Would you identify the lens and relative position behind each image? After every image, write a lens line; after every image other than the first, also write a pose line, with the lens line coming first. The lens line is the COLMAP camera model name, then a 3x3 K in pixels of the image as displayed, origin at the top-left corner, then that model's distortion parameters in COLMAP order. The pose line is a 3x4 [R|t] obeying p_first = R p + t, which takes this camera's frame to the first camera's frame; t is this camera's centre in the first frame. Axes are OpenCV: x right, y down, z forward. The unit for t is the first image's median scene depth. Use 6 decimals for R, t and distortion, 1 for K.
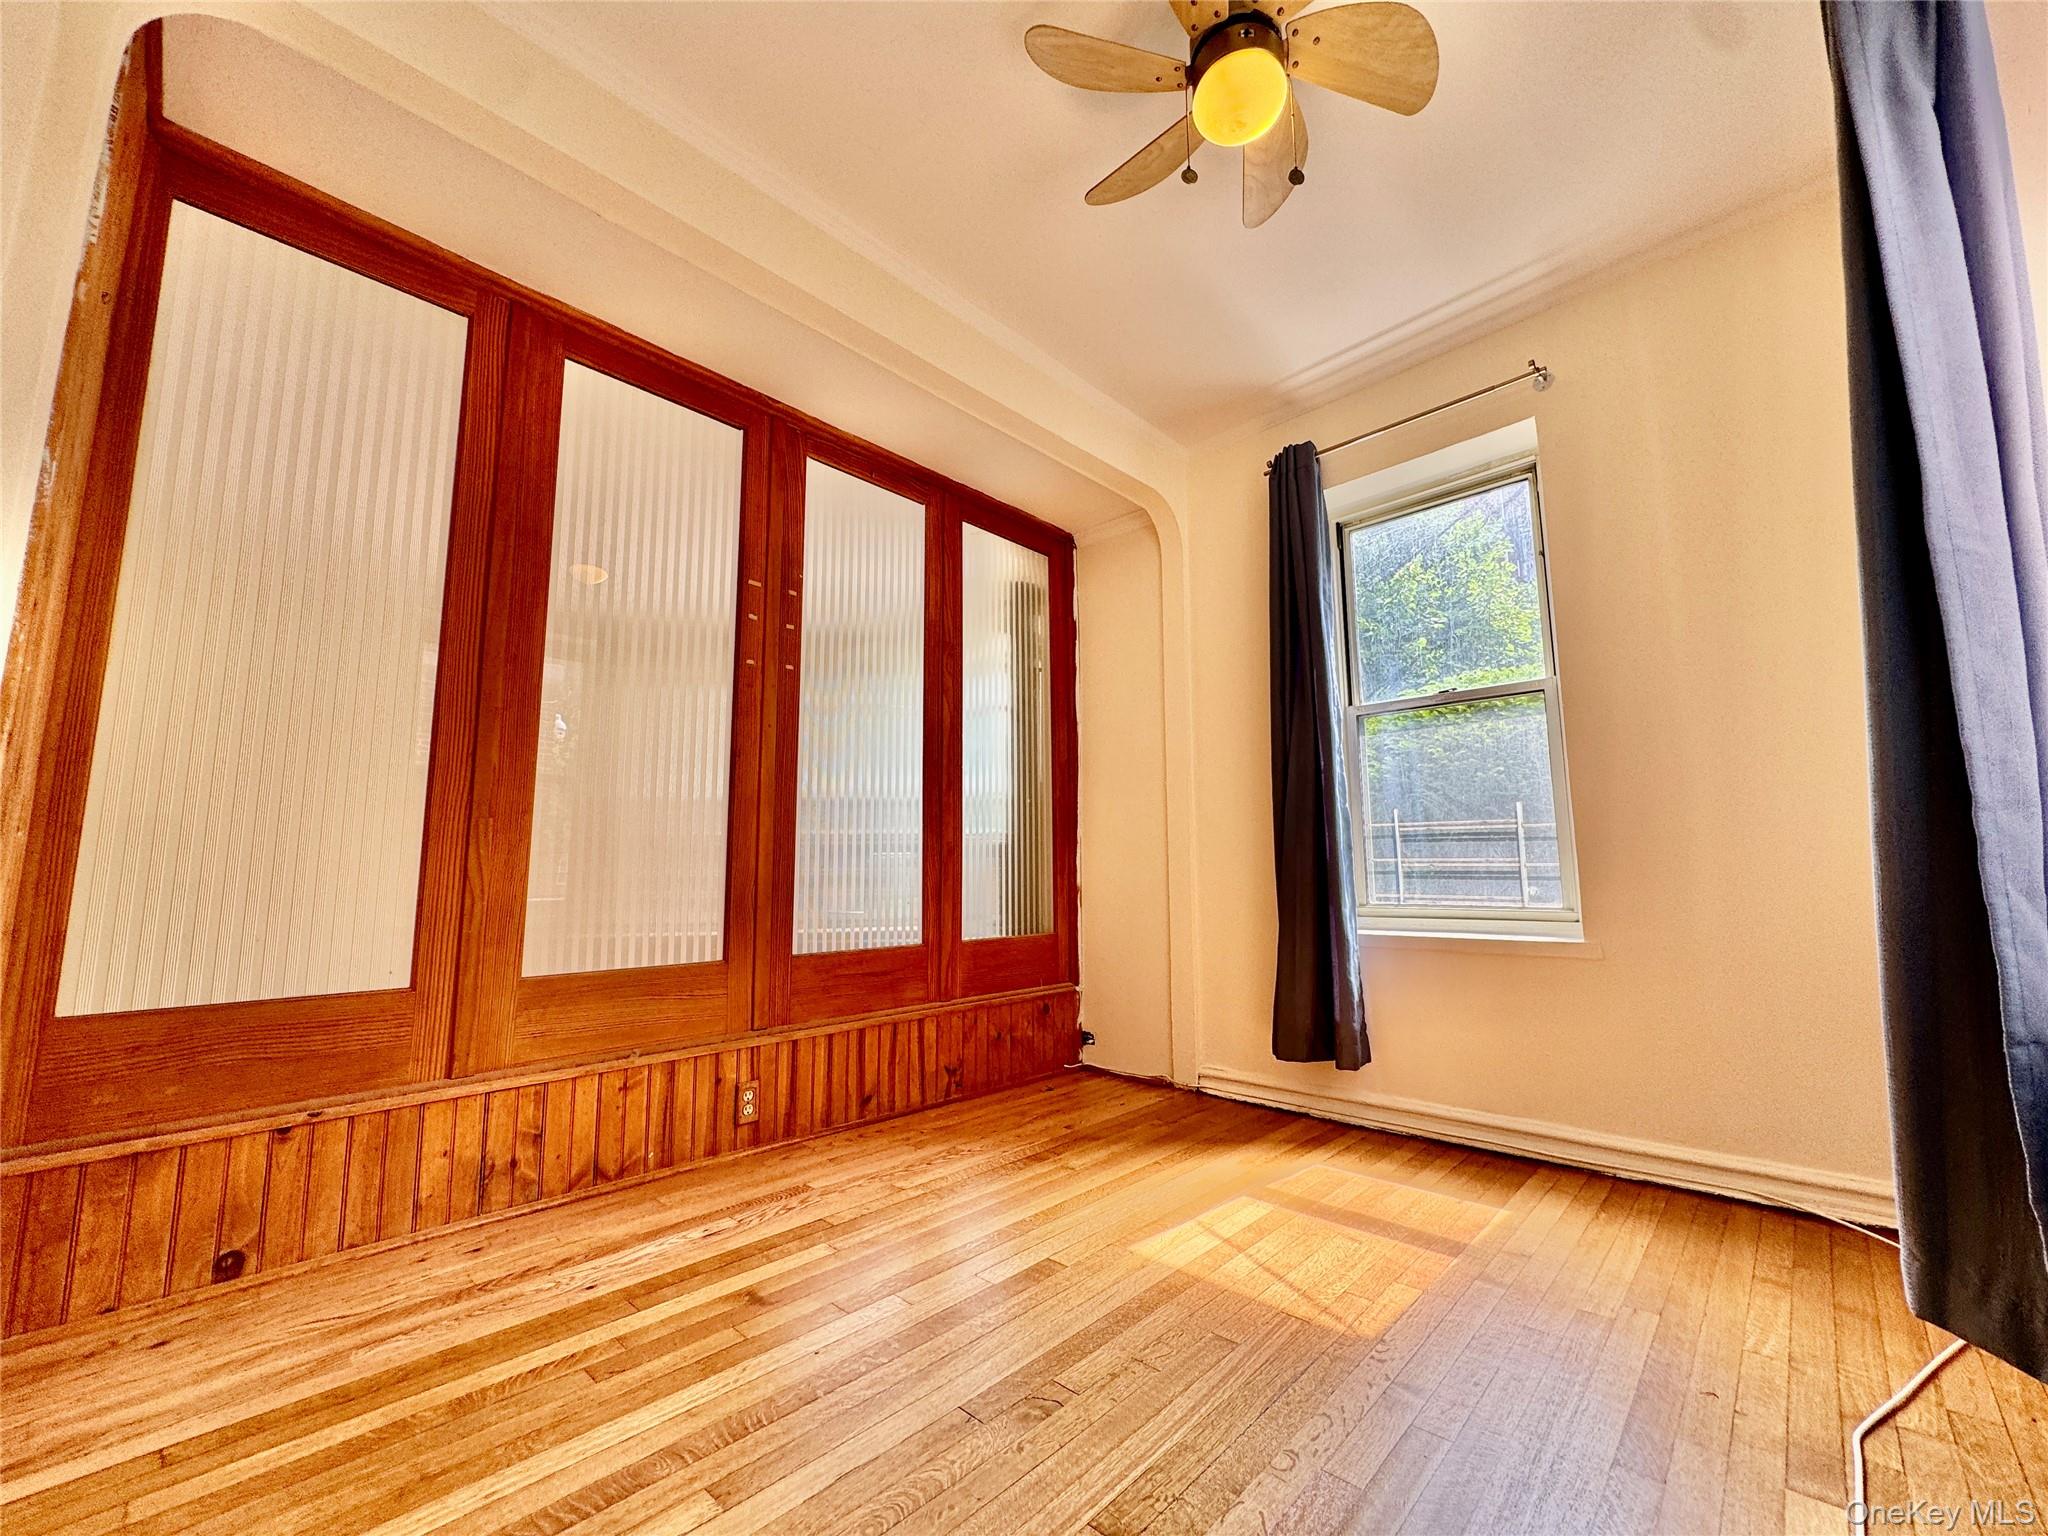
lens RADIAL K [[815.1, 0, 1038.3], [0, 815.1, 765.5], [0, 0, 1]] dist [-0.003253, 0.000017]
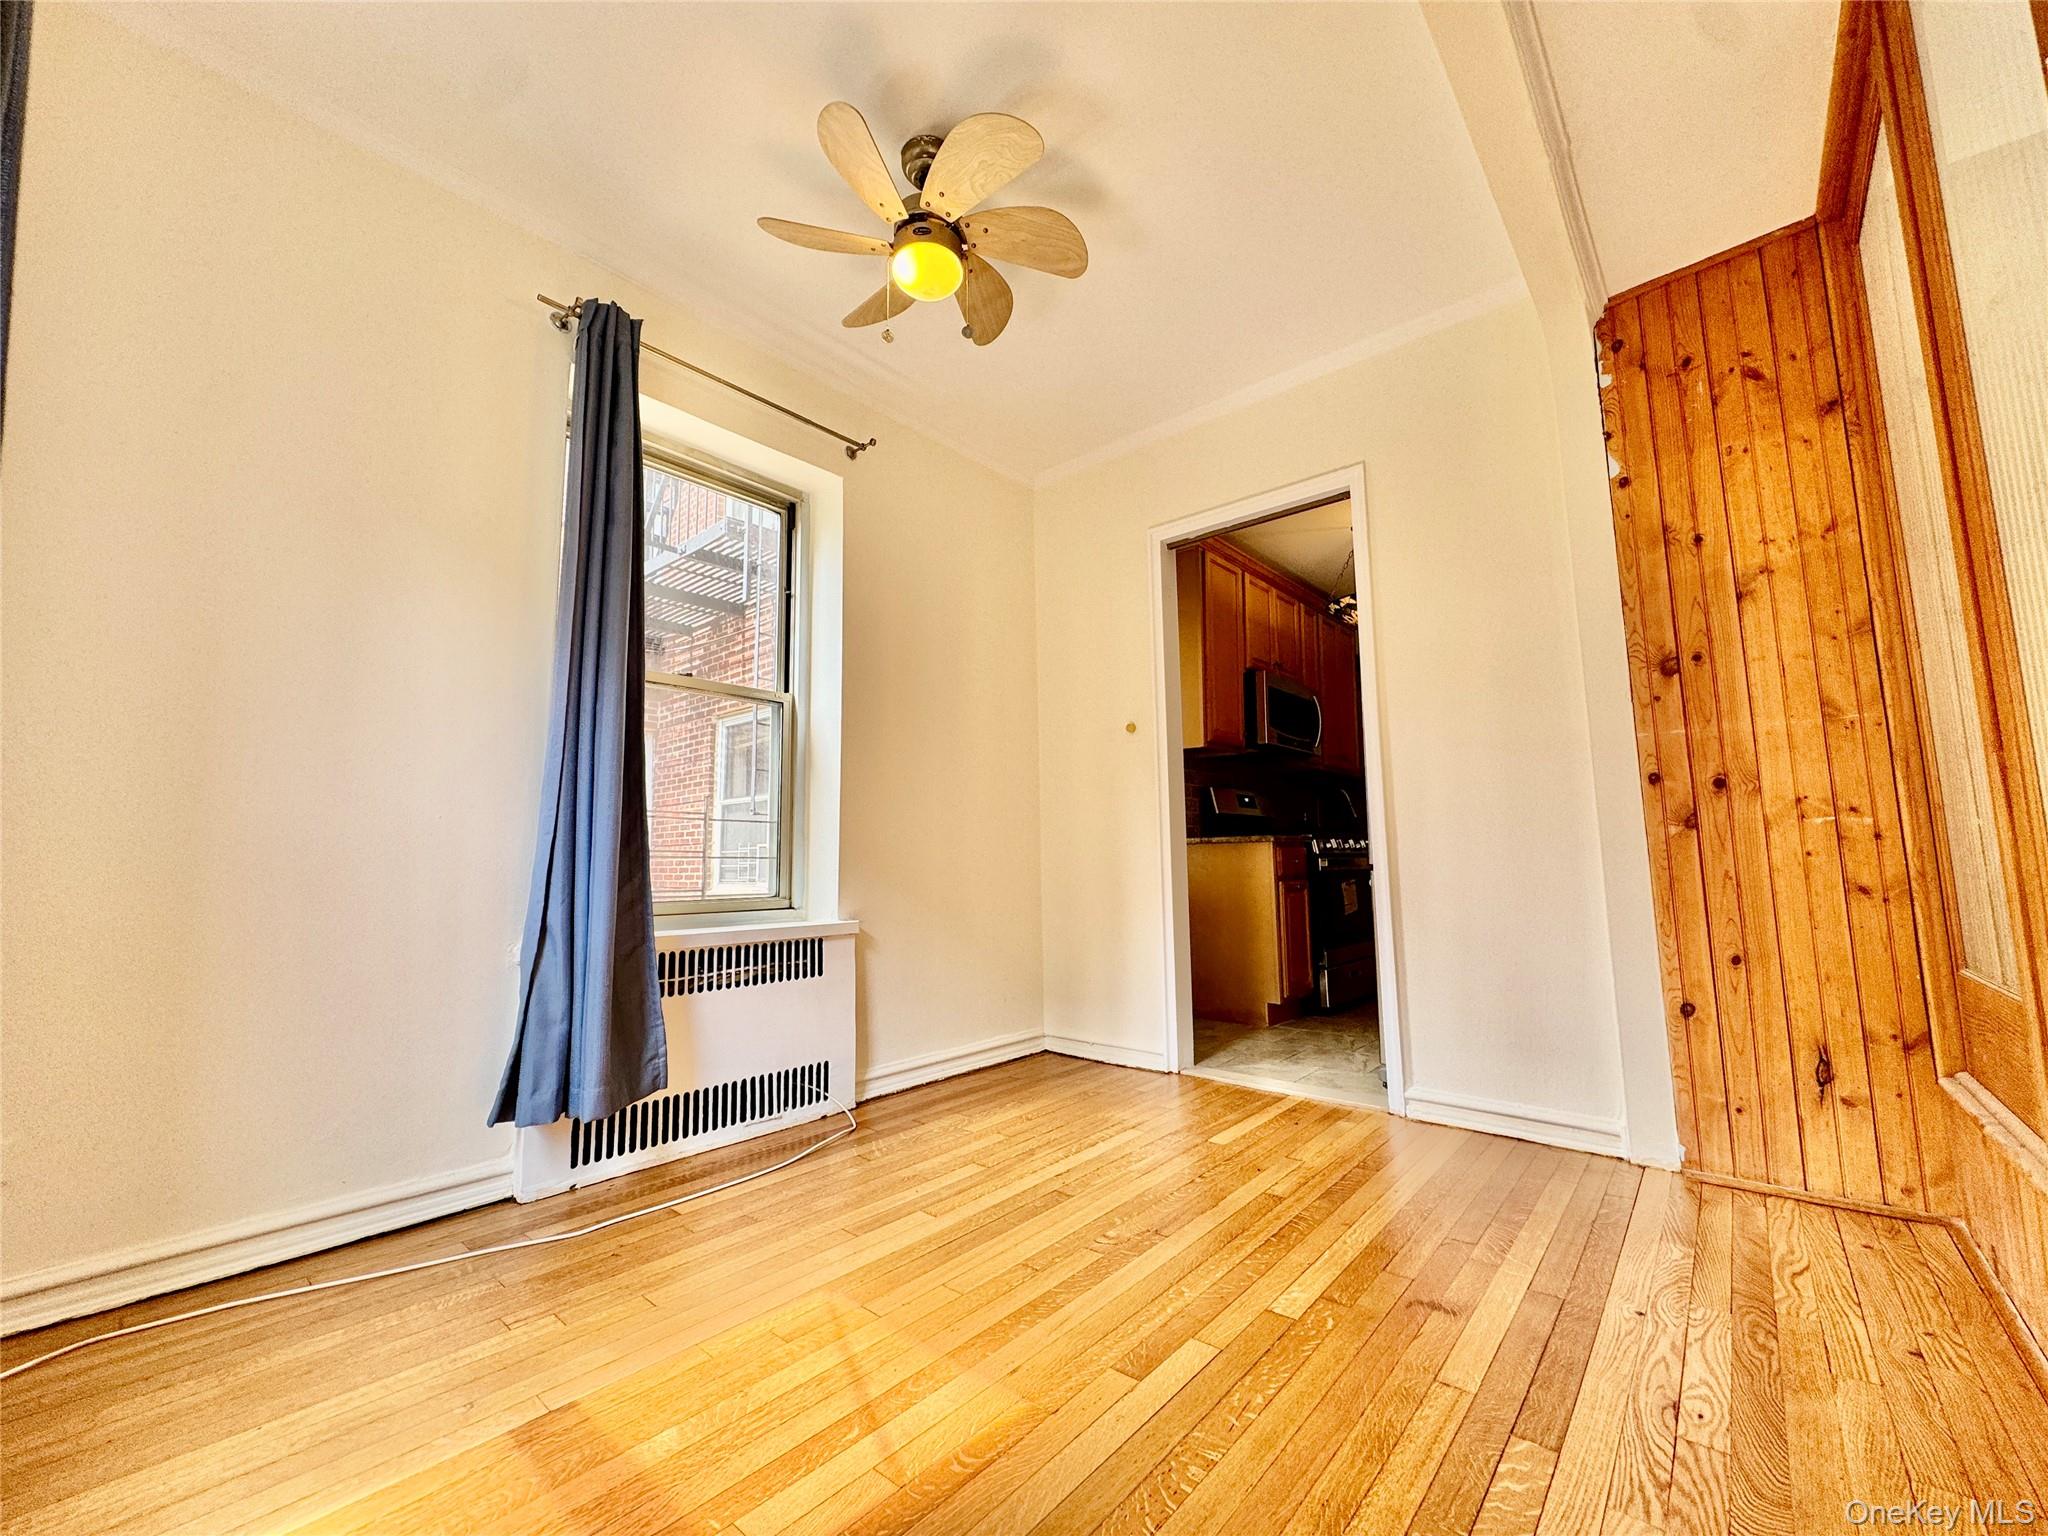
lens RADIAL K [[815.1, 0, 1021.5], [0, 815.1, 766.4], [0, 0, 1]] dist [-0.003253, 0.000017]
pose [[-0.998975, 0.012311, -0.043552, 0.158122], [0.022544, 0.969772, -0.242970, 0.264515], [0.039244, -0.243703, -0.969056, 1.999594]]
